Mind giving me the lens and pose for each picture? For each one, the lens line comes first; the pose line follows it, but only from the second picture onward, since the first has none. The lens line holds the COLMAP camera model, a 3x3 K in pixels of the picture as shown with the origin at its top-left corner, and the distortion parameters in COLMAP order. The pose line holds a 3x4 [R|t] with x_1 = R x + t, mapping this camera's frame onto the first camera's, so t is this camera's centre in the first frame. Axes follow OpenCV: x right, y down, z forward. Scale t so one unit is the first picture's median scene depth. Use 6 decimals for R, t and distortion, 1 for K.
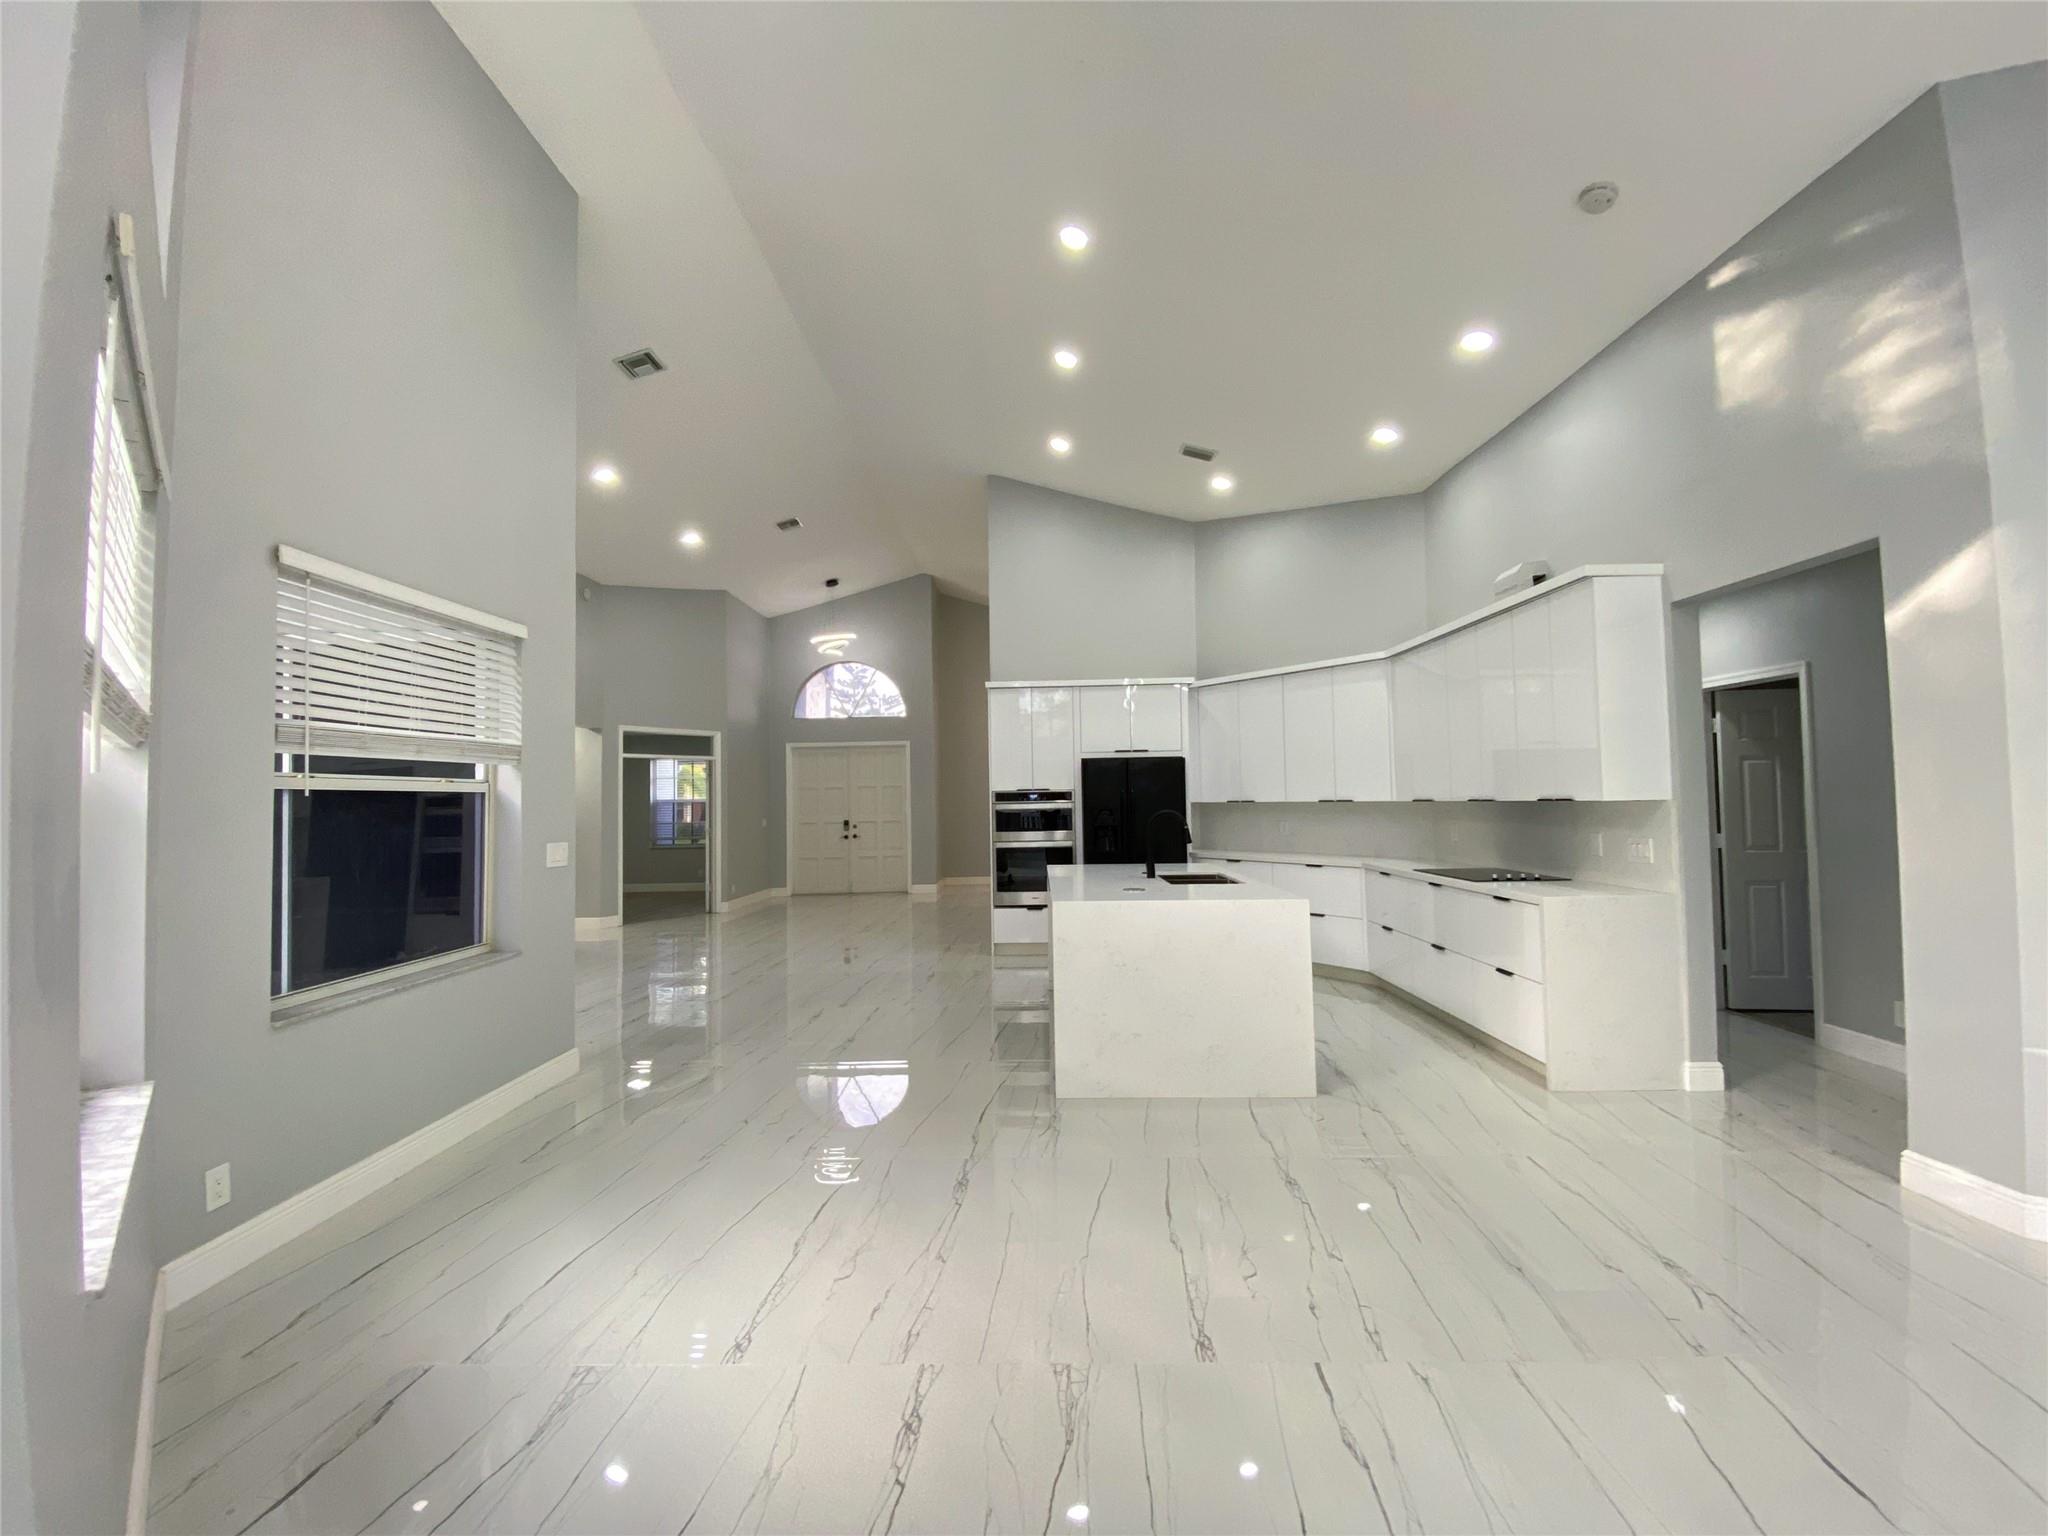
lens RADIAL K [[816.1, 0, 1027.8], [0, 816.1, 776.2], [0, 0, 1]] dist [0.027467, -0.023336]
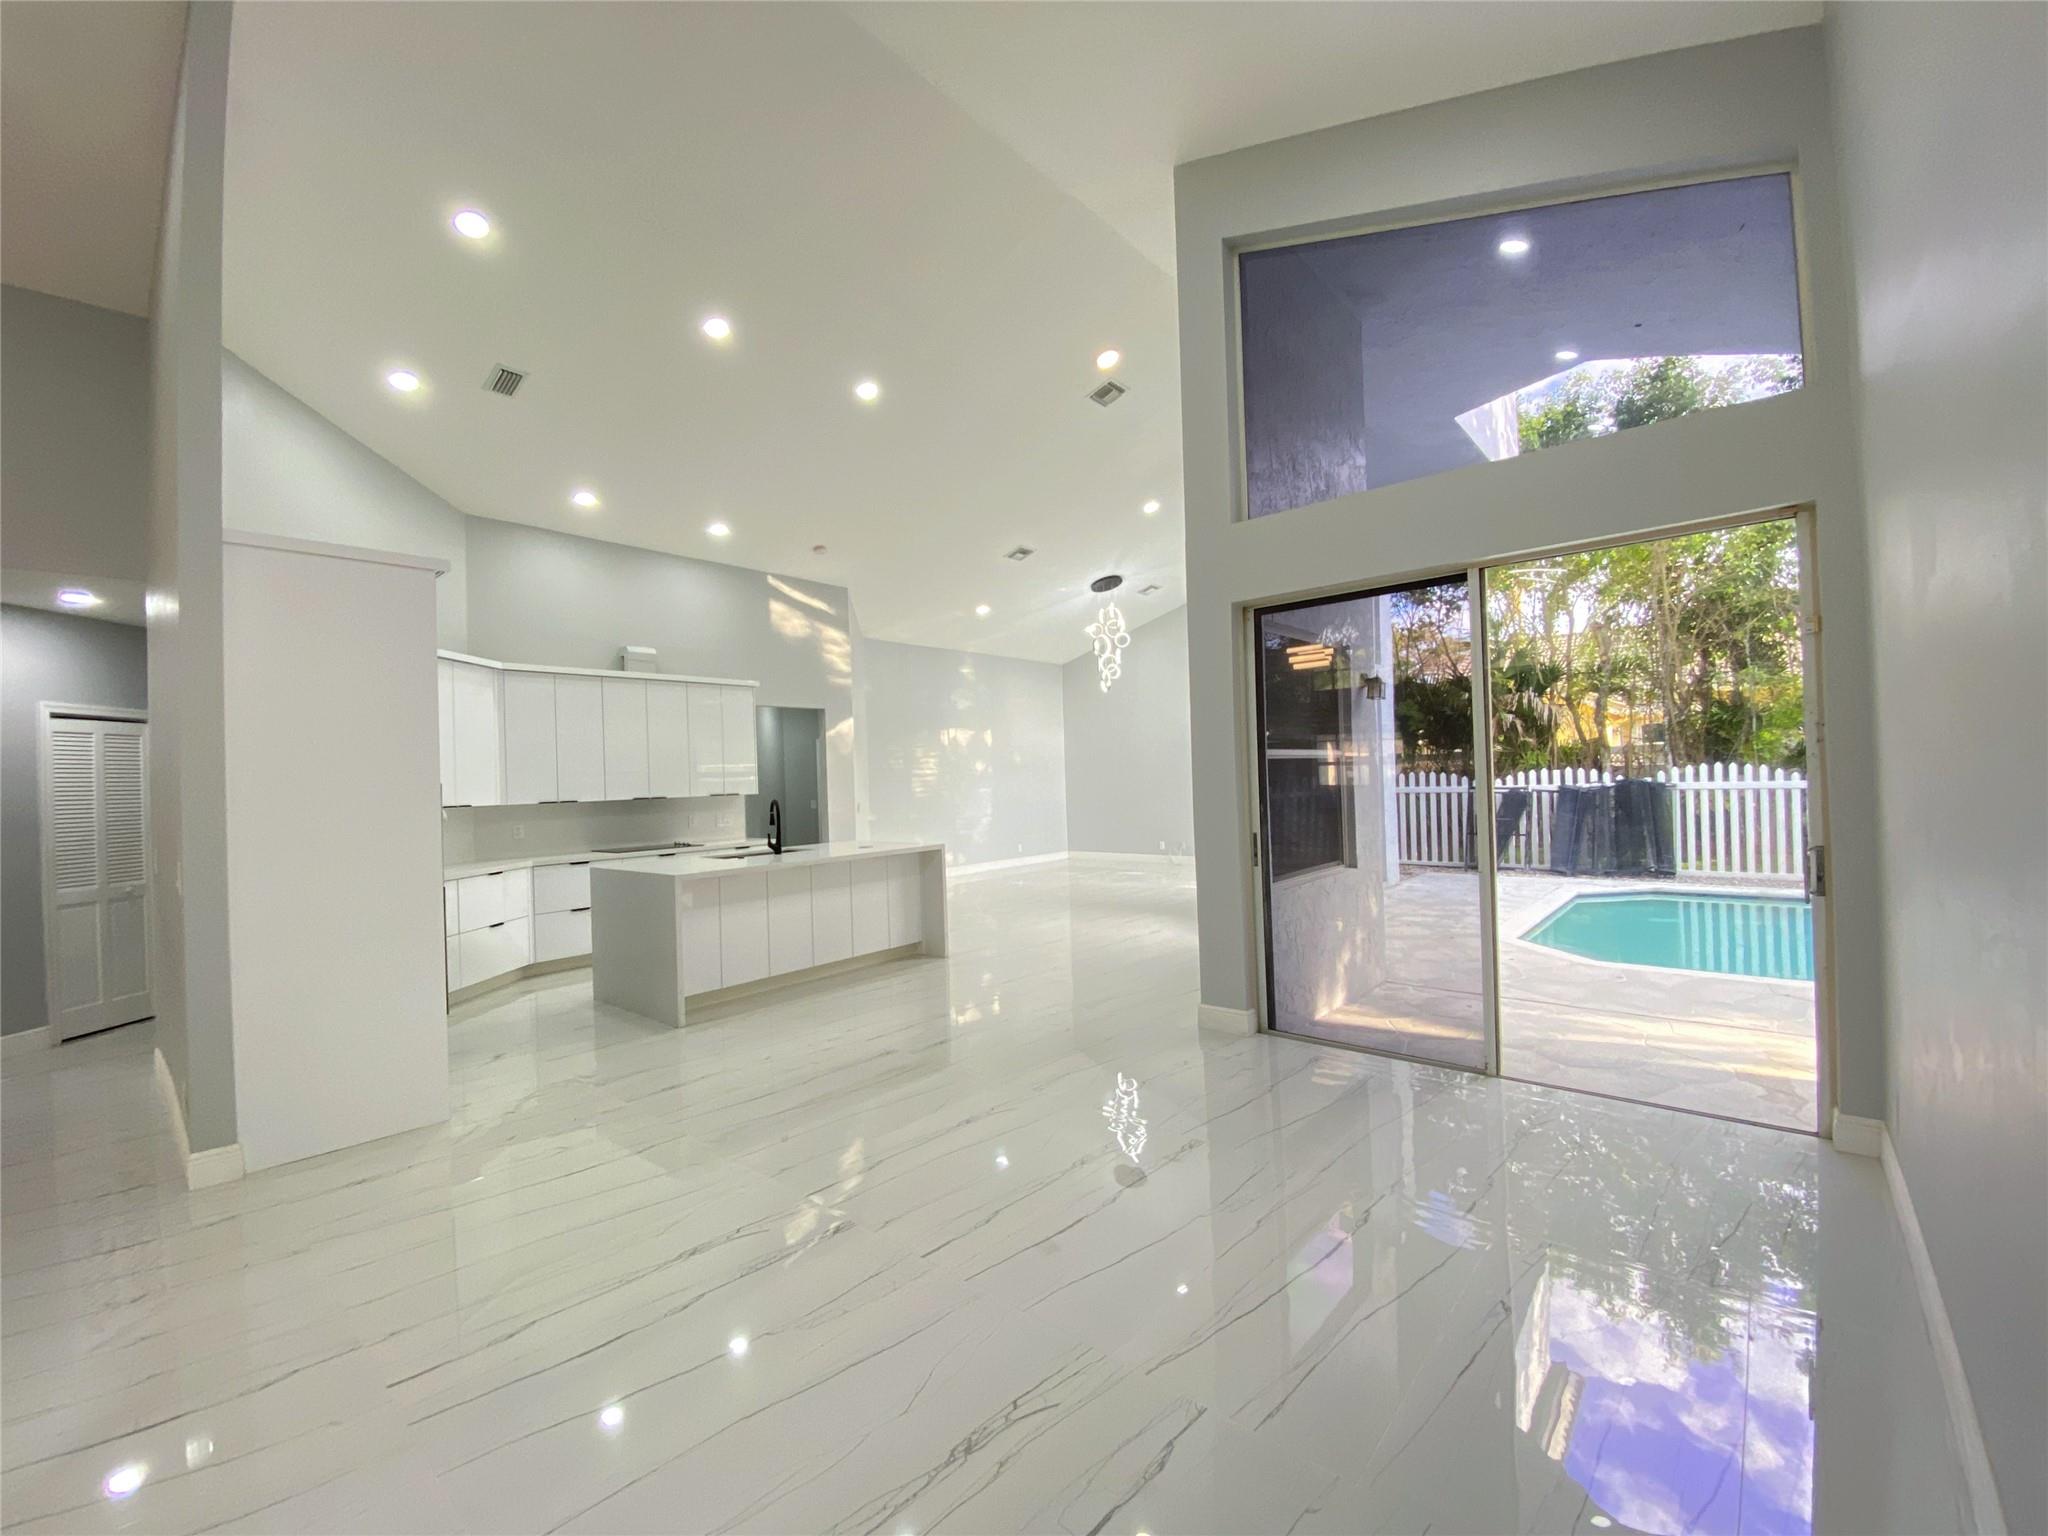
lens RADIAL K [[816.1, 0, 1027.8], [0, 816.1, 776.2], [0, 0, 1]] dist [0.027467, -0.023336]
pose [[-0.765128, 0.040651, 0.642593, -0.629141], [0.021644, 0.999065, -0.037429, 0.040599], [-0.643514, -0.014730, -0.765293, 1.162286]]
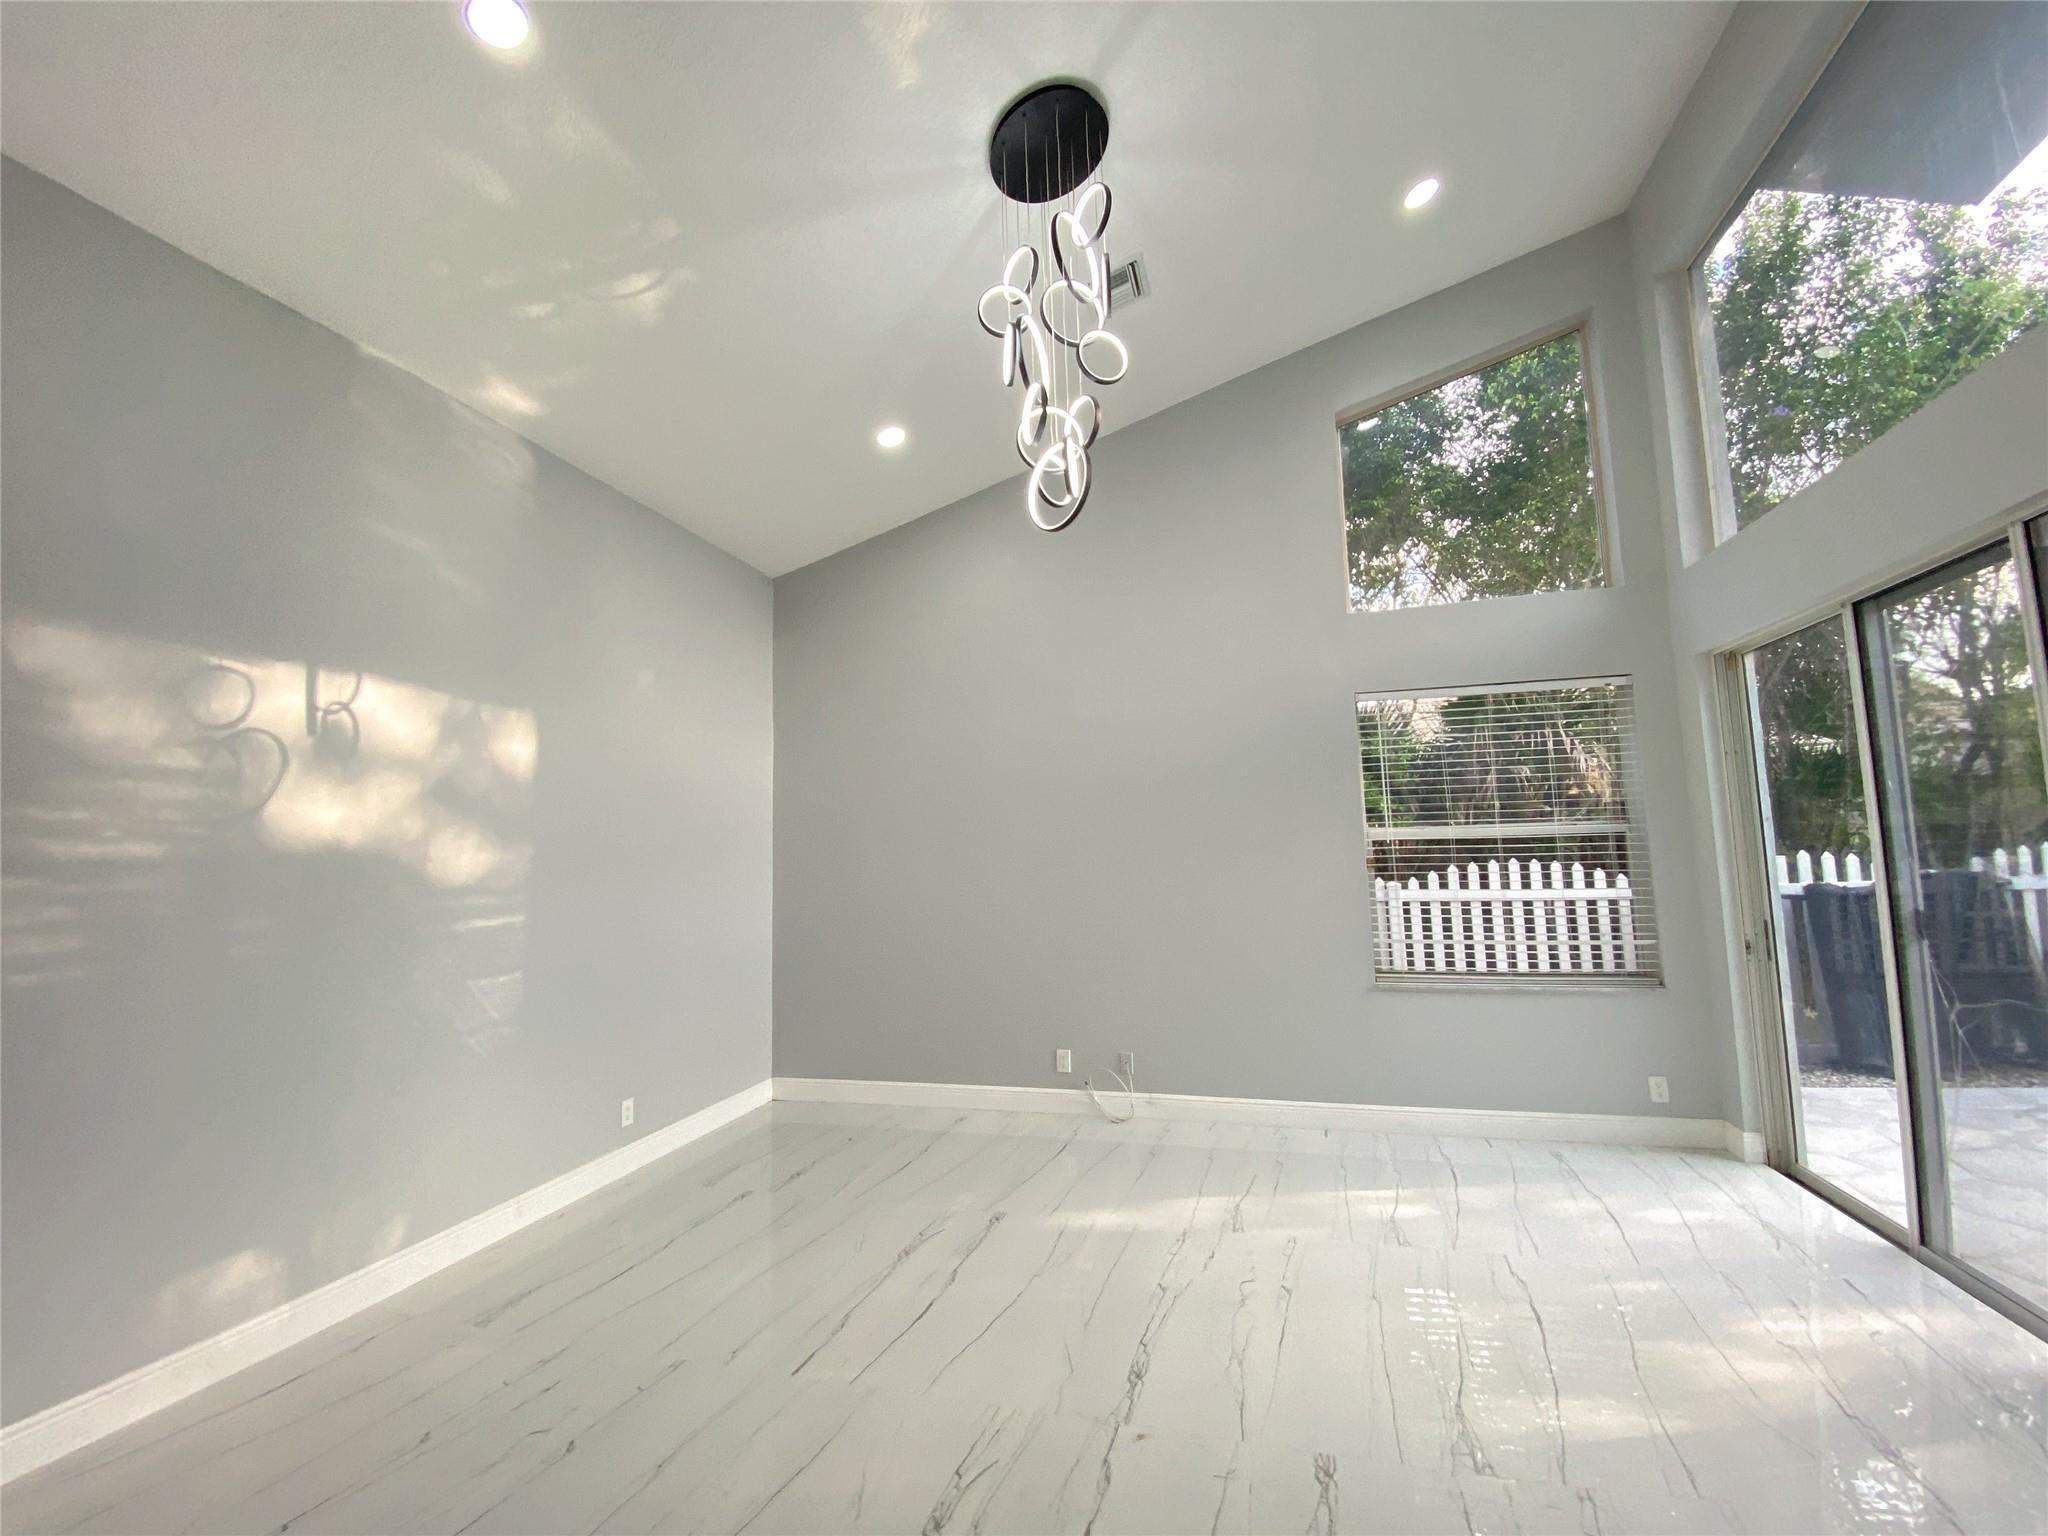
lens RADIAL K [[824.1, 0, 1030.5], [0, 824.1, 773.9], [0, 0, 1]] dist [0.024471, -0.019802]
pose [[-0.967733, 0.065929, 0.243200, 0.145059], [0.033636, 0.990326, -0.134623, -0.005406], [-0.249723, -0.122099, -0.960589, 0.275867]]
